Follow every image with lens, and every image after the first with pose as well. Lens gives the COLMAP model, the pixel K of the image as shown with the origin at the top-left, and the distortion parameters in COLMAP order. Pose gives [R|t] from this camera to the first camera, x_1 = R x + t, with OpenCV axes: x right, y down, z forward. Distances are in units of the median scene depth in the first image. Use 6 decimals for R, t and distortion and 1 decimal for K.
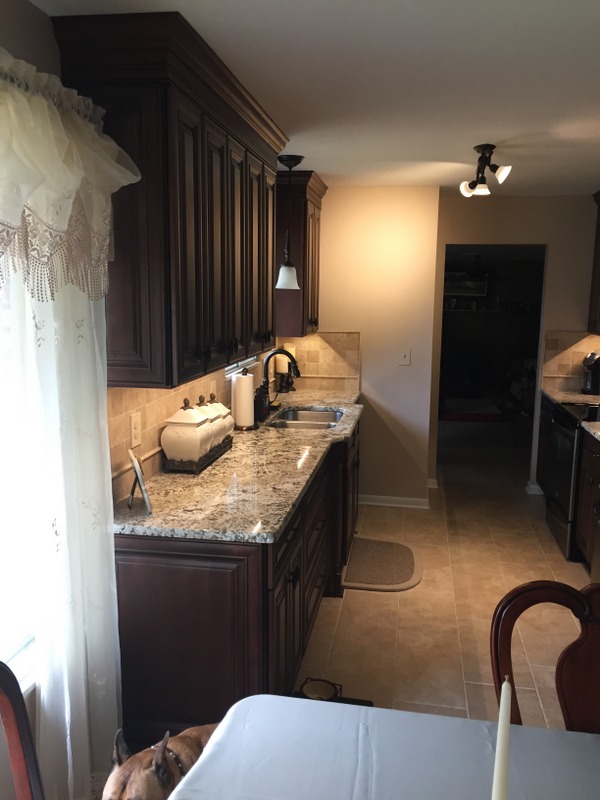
lens RADIAL K [[677.2, 0, 300.0], [0, 677.2, 400.0], [0, 0, 1]] dist [0.084042, -0.114369]
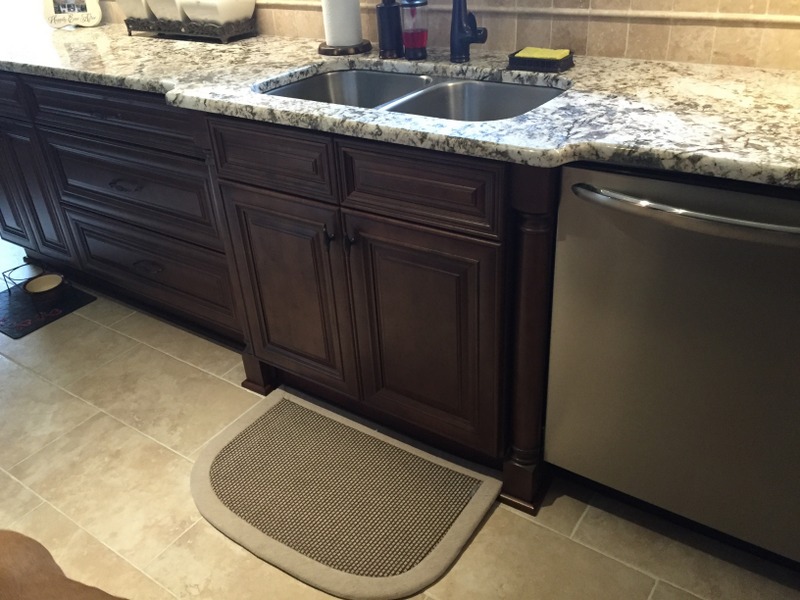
lens RADIAL K [[677.2, 0, 400.0], [0, 677.2, 300.0], [0, 0, 1]] dist [0.084042, -0.114369]
pose [[-0.426571, 0.478223, -0.767685, 0.337934], [-0.084685, 0.823935, 0.560320, -0.084648], [0.900481, 0.304027, -0.310968, 1.046852]]
